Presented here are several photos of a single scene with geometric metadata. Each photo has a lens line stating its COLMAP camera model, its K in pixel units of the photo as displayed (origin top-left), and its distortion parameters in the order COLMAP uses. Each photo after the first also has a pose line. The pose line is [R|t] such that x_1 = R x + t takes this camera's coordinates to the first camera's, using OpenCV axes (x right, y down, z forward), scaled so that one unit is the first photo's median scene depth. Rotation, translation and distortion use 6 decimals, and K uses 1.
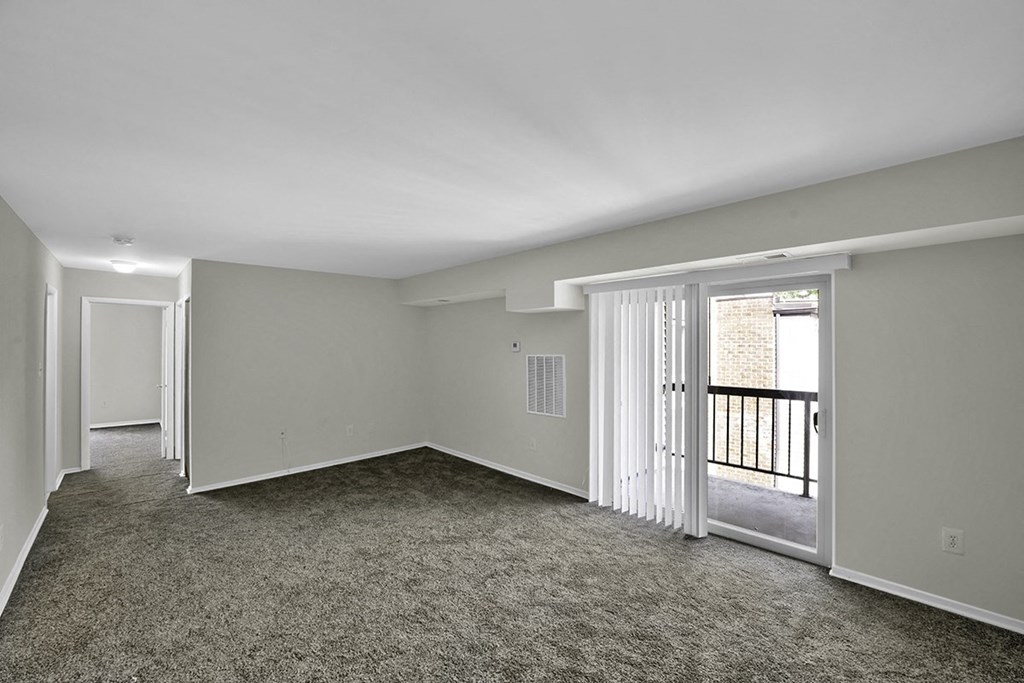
lens RADIAL K [[414.1, 0, 510.4], [0, 414.1, 345.9], [0, 0, 1]] dist [0.000029, 0.000039]
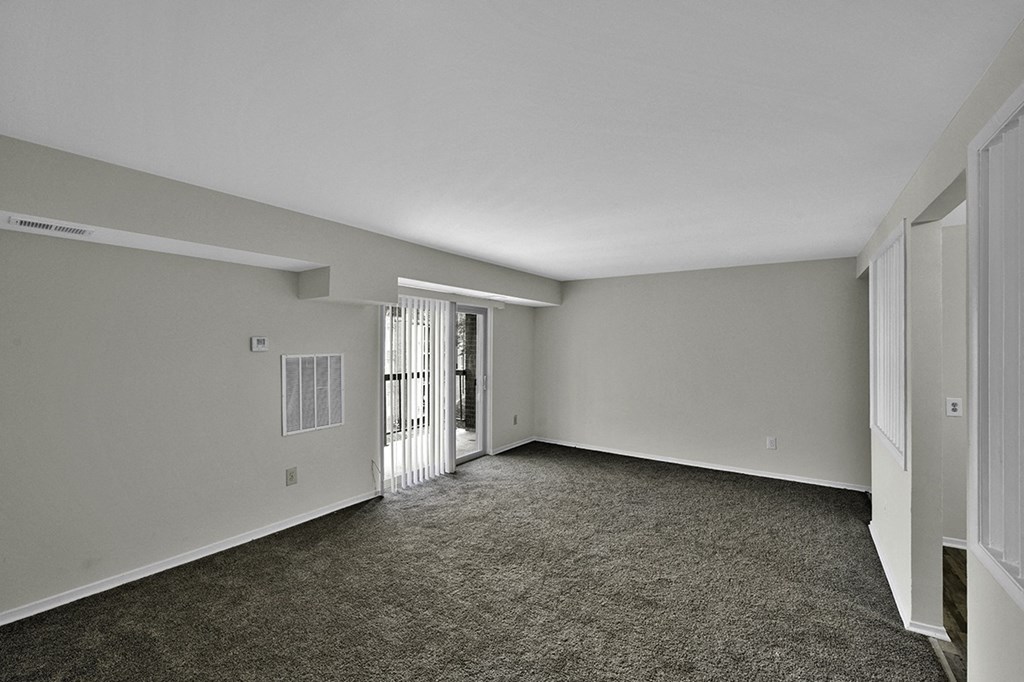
lens RADIAL K [[414.1, 0, 510.4], [0, 414.1, 345.4], [0, 0, 1]] dist [0.000029, 0.000039]
pose [[-0.200890, -0.004525, 0.979603, -0.796205], [-0.006311, 0.999975, 0.003325, -0.001399], [-0.979593, -0.005514, -0.200913, 0.833298]]
